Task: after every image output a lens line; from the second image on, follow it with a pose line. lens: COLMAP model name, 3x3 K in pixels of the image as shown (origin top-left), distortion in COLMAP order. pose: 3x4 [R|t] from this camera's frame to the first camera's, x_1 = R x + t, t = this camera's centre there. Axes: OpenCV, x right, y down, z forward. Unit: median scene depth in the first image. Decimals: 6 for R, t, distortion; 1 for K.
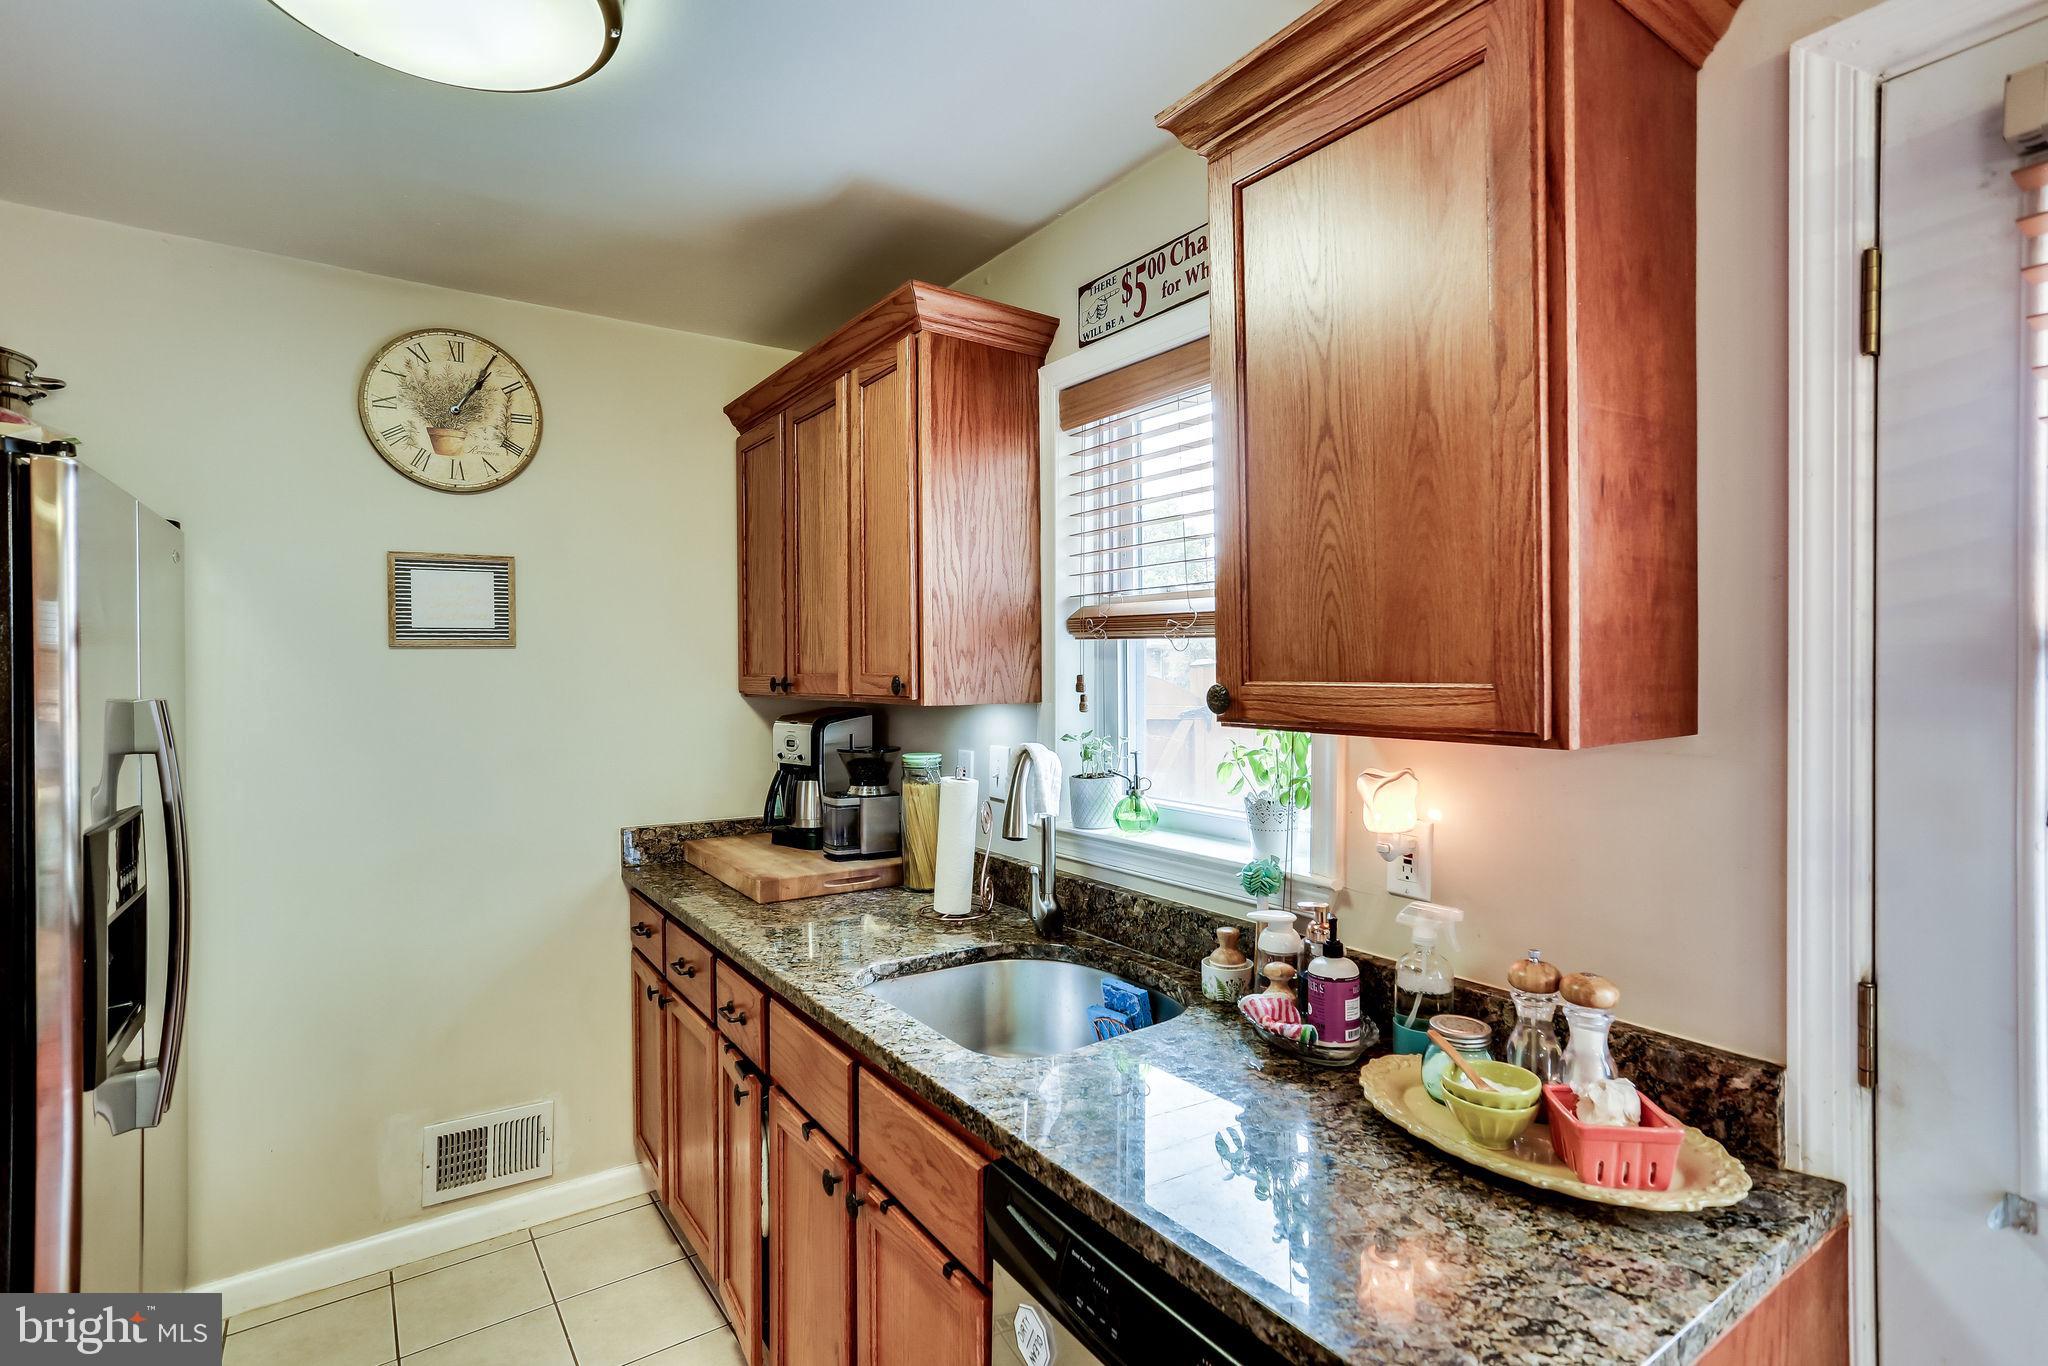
lens RADIAL K [[962.0, 0, 999.1], [0, 962.0, 669.0], [0, 0, 1]] dist [-0.029371, 0.011622]
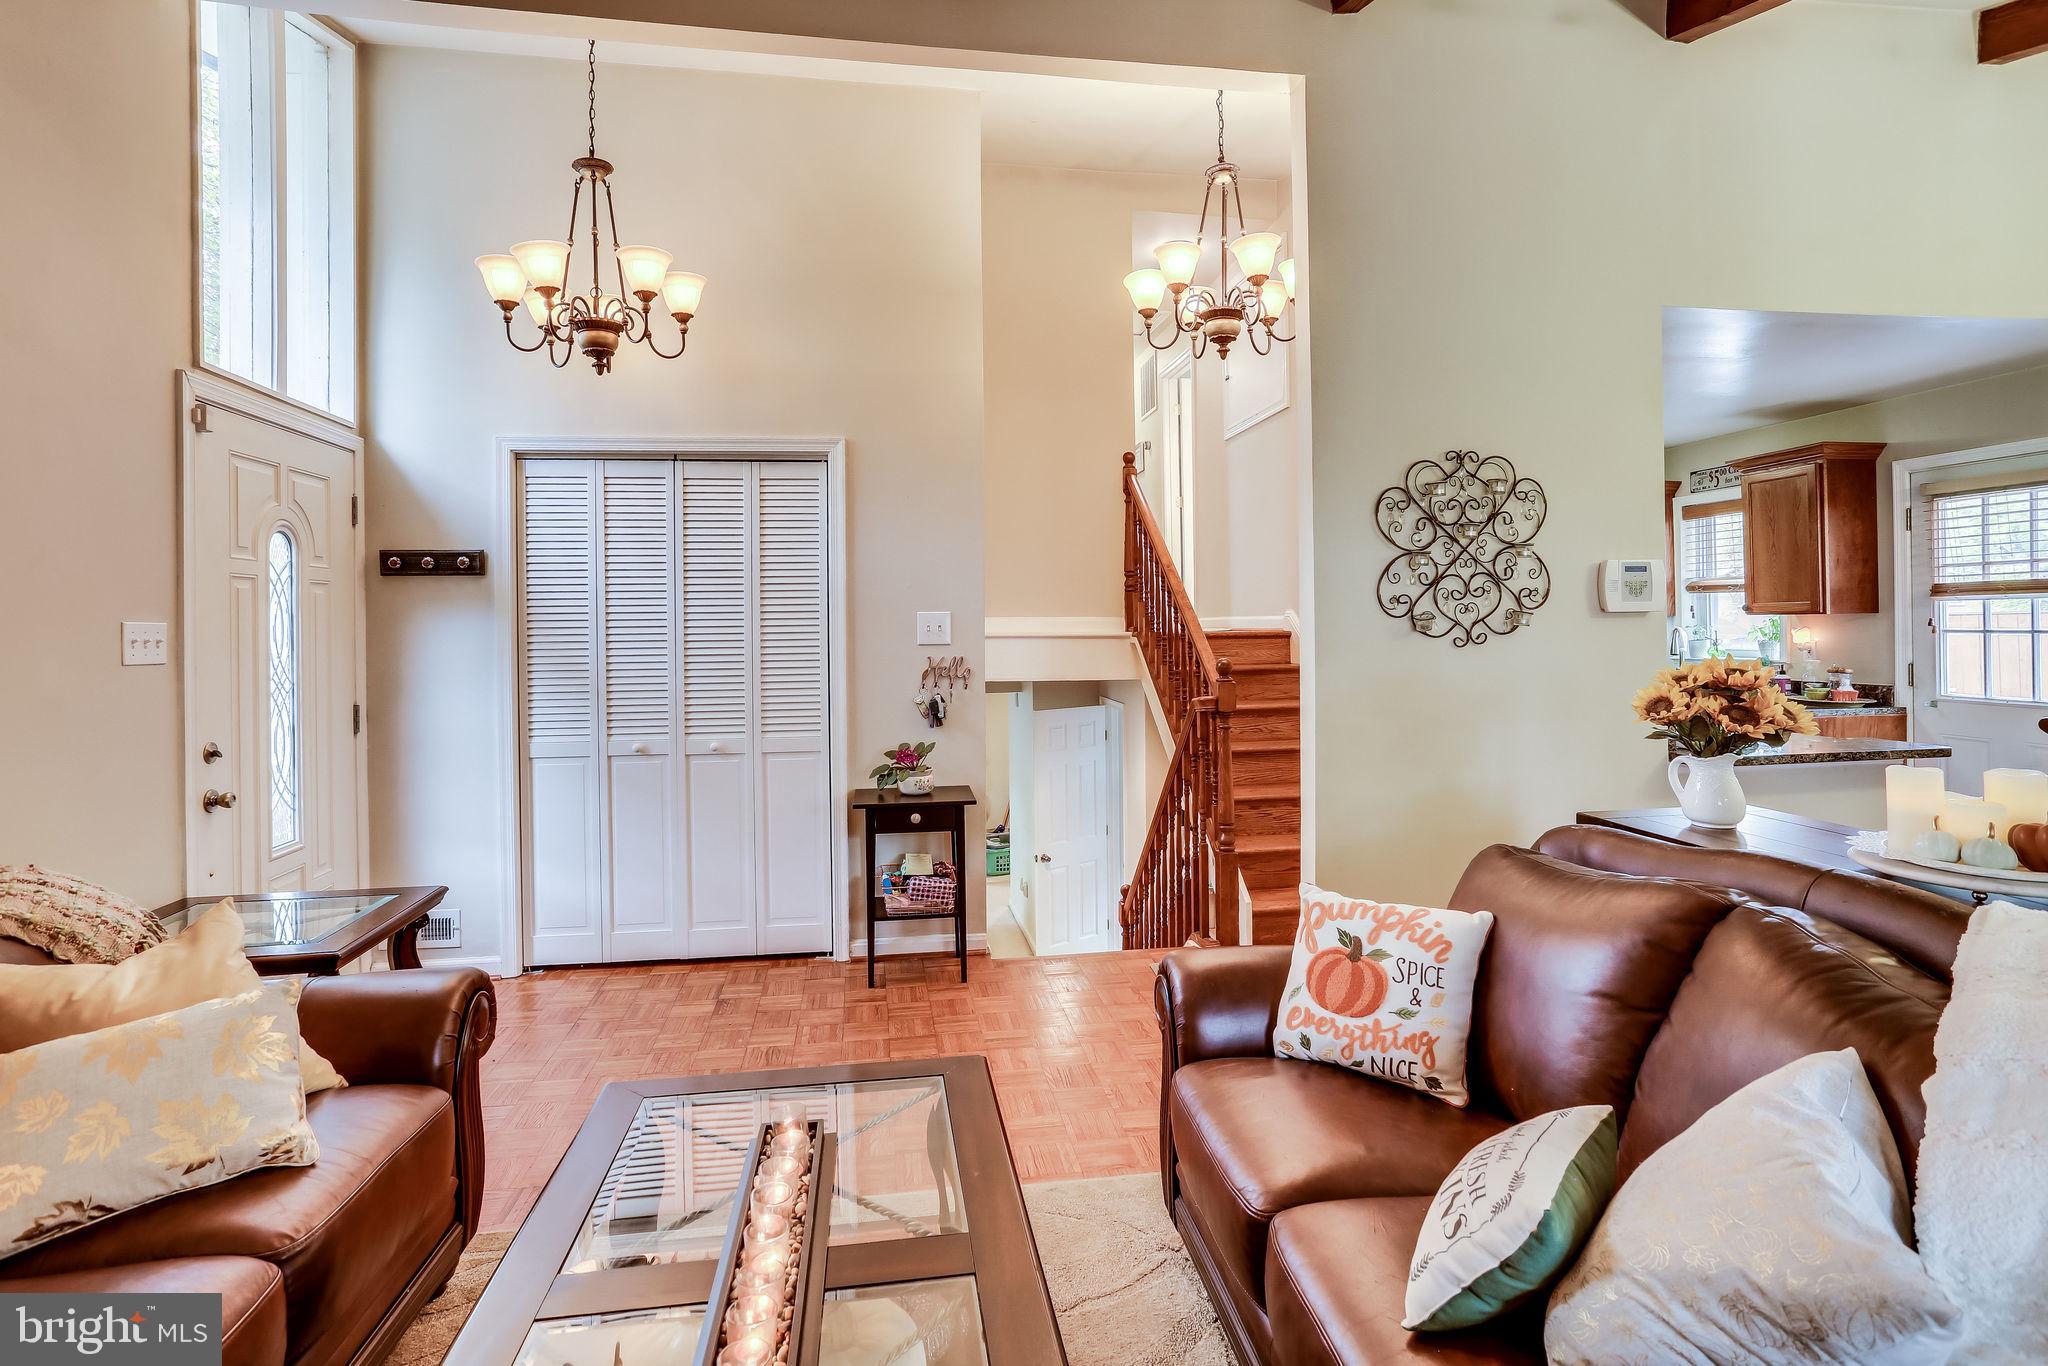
lens RADIAL K [[976.9, 0, 1023.3], [0, 976.9, 621.1], [0, 0, 1]] dist [-0.049673, 0.020565]
pose [[0.904872, -0.008361, -0.425601, -0.526232], [0.007530, 0.999965, -0.003634, 0.048570], [0.425616, 0.000084, 0.904904, -2.545694]]
